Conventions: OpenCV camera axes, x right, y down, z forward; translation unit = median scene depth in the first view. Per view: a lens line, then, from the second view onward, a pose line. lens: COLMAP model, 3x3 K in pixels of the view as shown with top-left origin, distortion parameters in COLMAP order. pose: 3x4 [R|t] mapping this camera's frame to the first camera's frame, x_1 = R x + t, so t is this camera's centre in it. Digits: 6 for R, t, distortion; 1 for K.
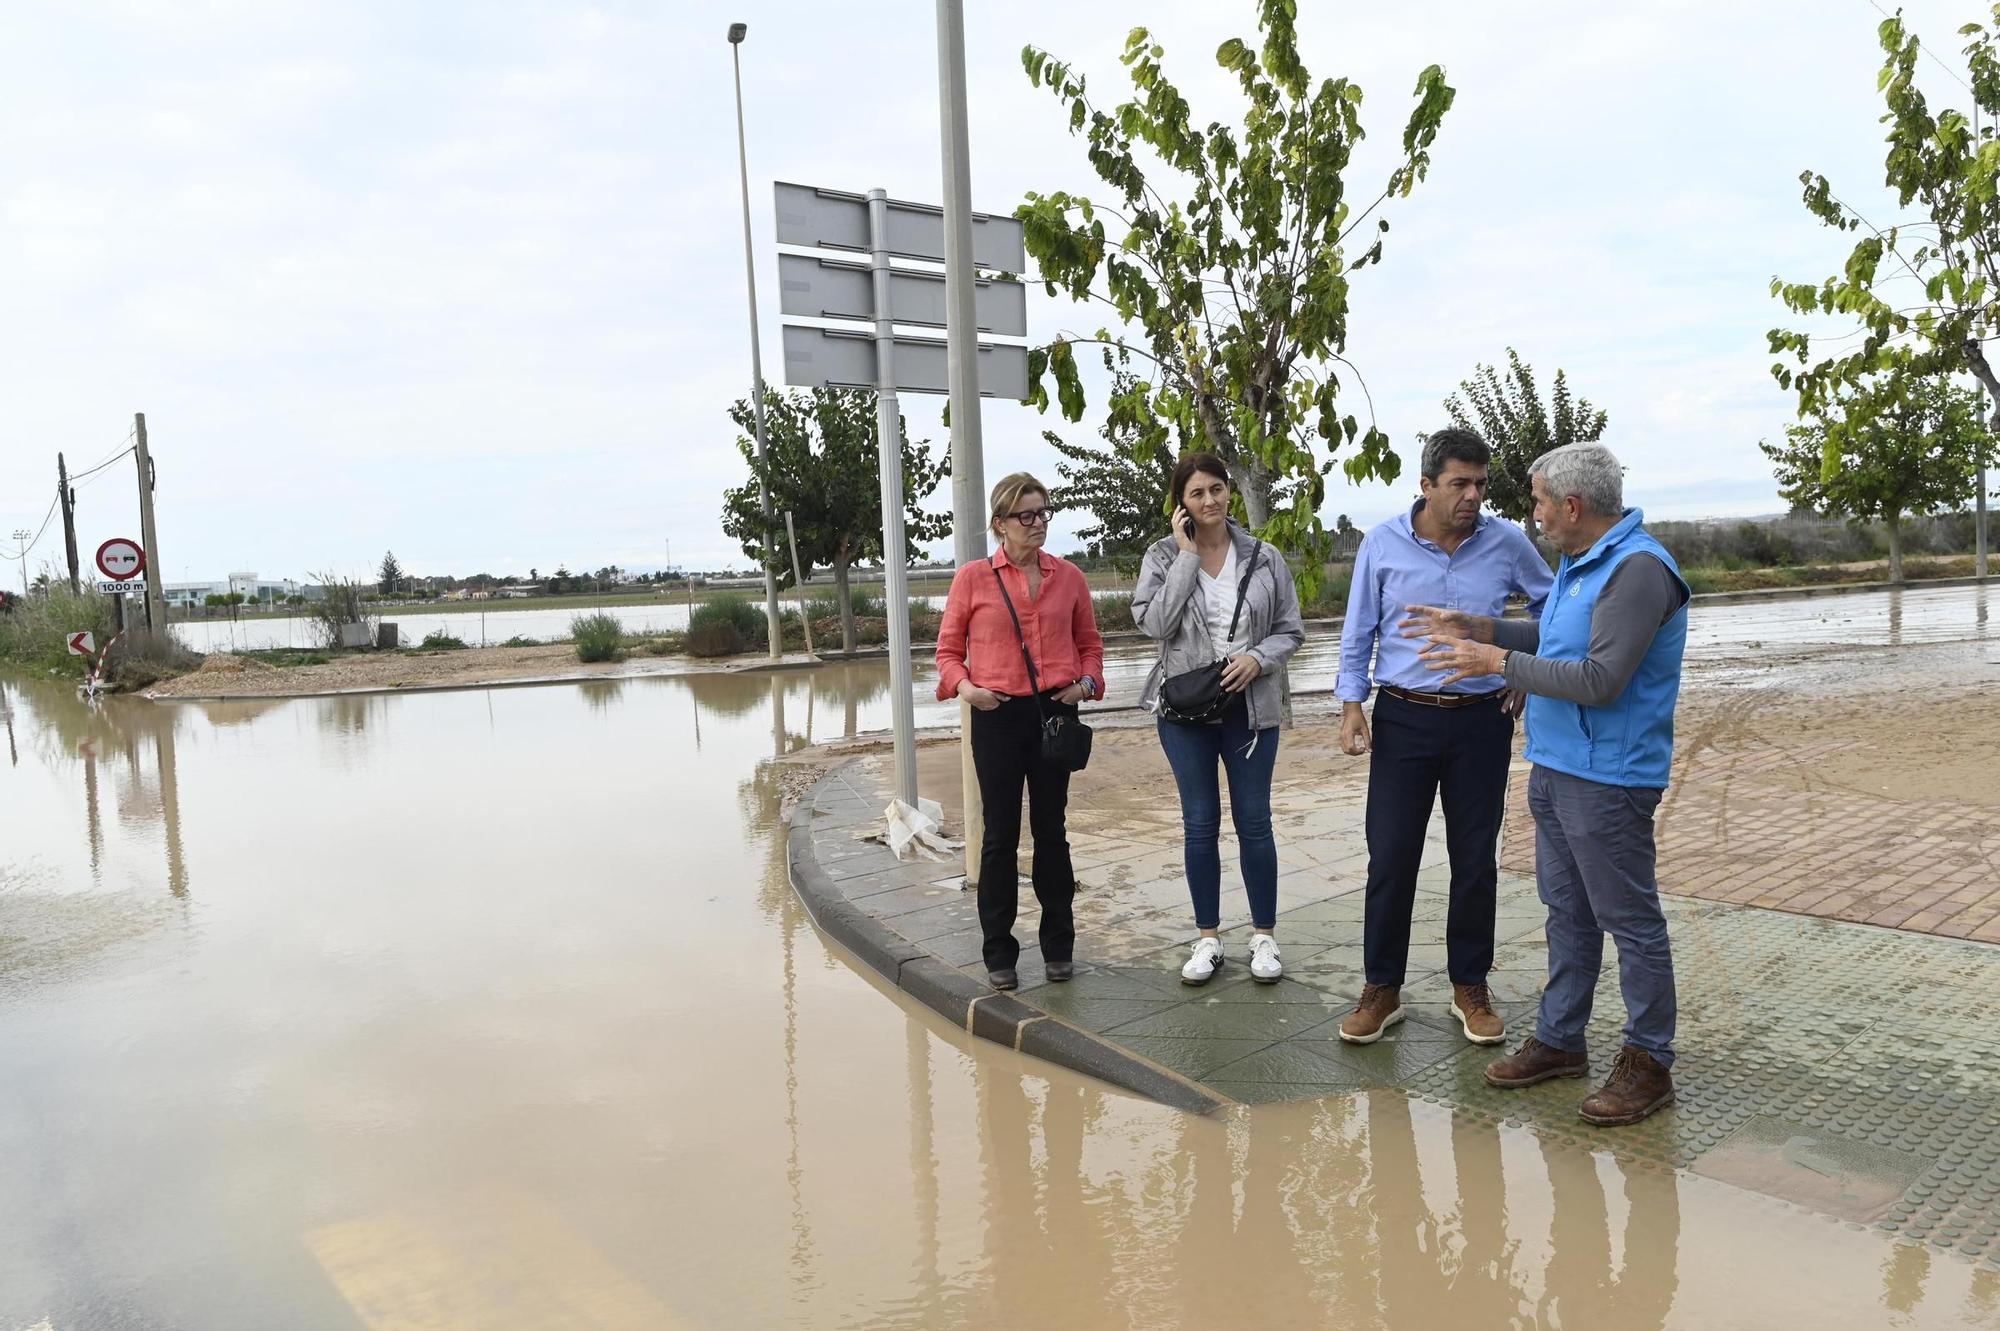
lens RADIAL K [[1453.0, 0, 1008.0], [0, 1453.0, 654.6], [0, 0, 1]] dist [0.050882, -0.062567]
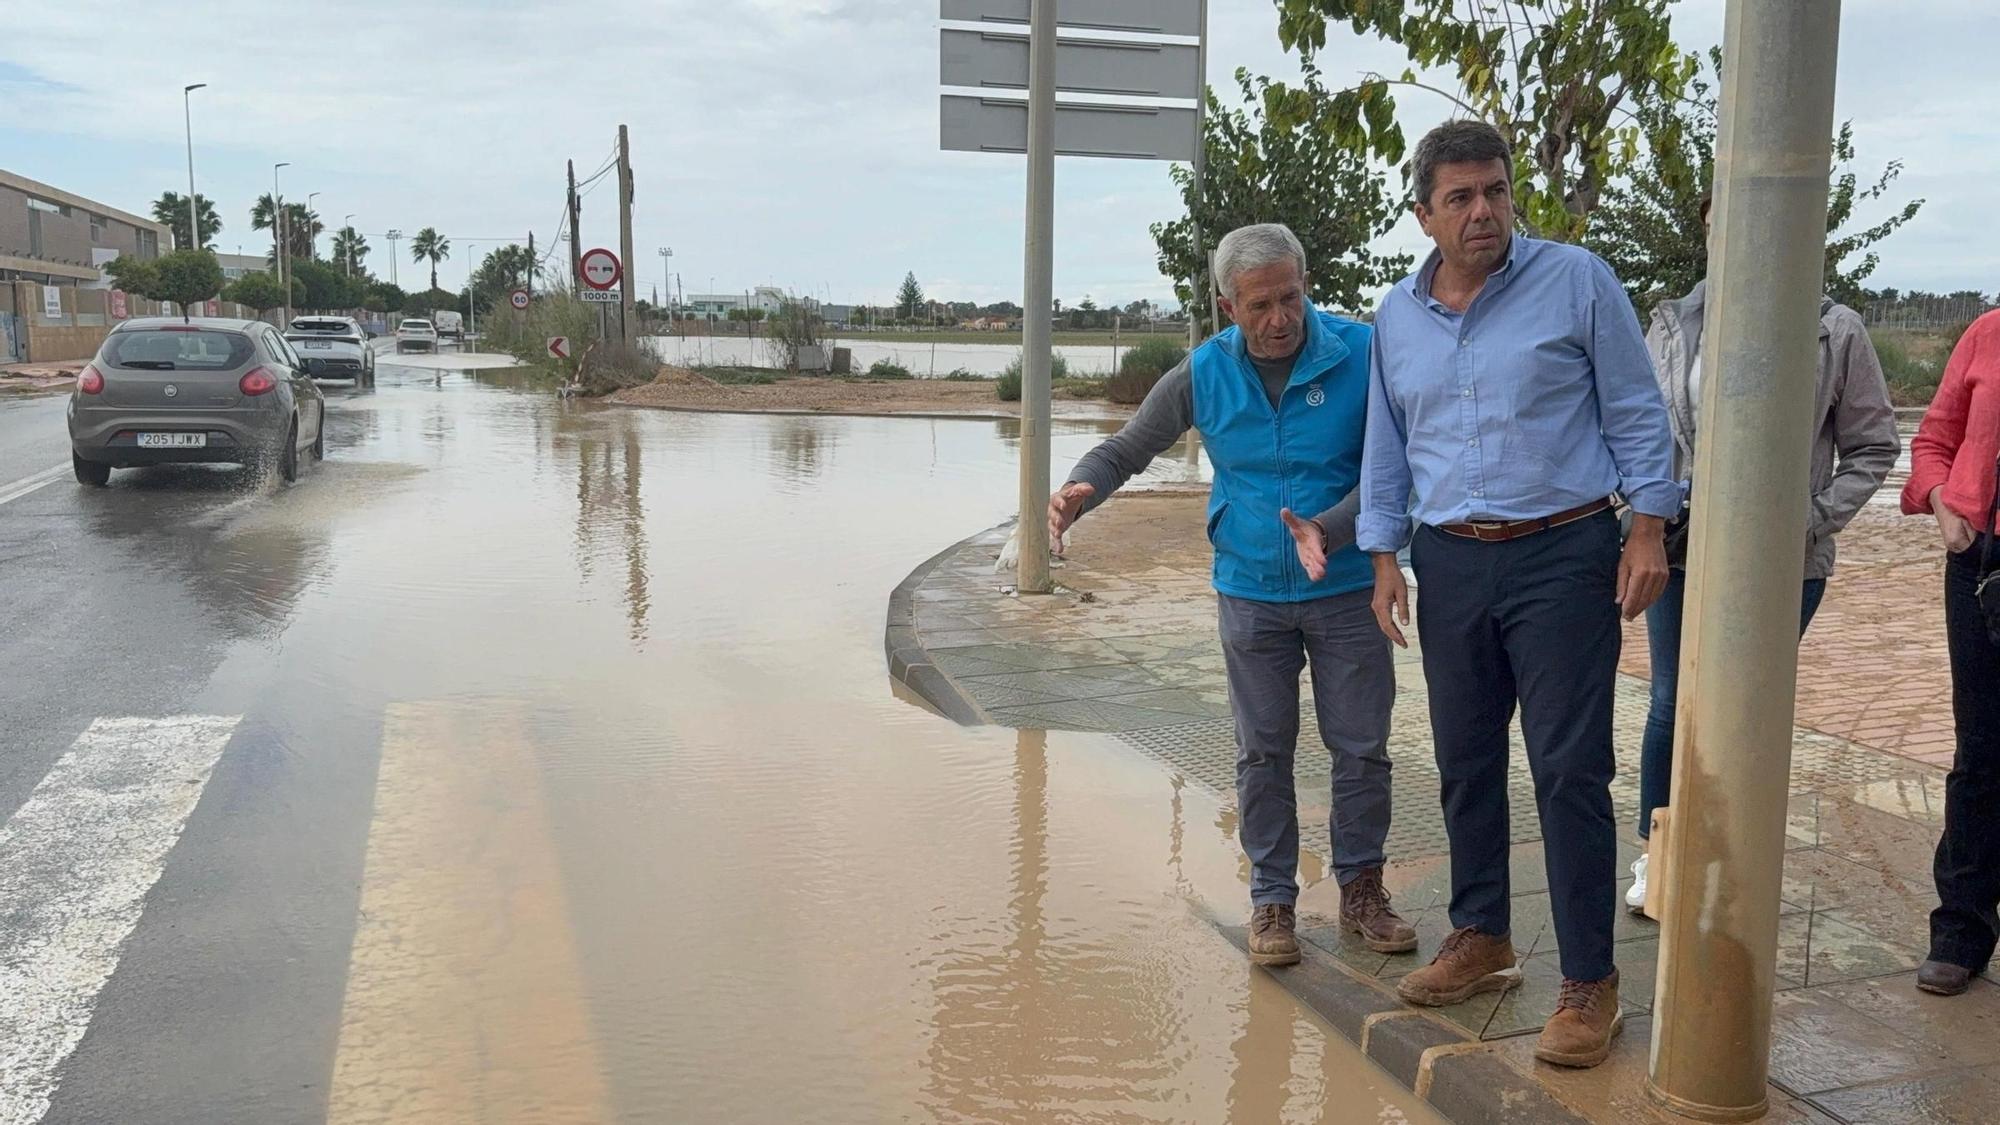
lens RADIAL K [[1678.1, 0, 1000.0], [0, 1678.1, 562.5], [0, 0, 1]] dist [0.225458, -0.440502]
pose [[0.938260, 0.100837, -0.330907, 0.215347], [-0.070972, 0.992336, 0.101158, -0.001417], [0.338571, -0.071427, 0.938226, -0.148917]]
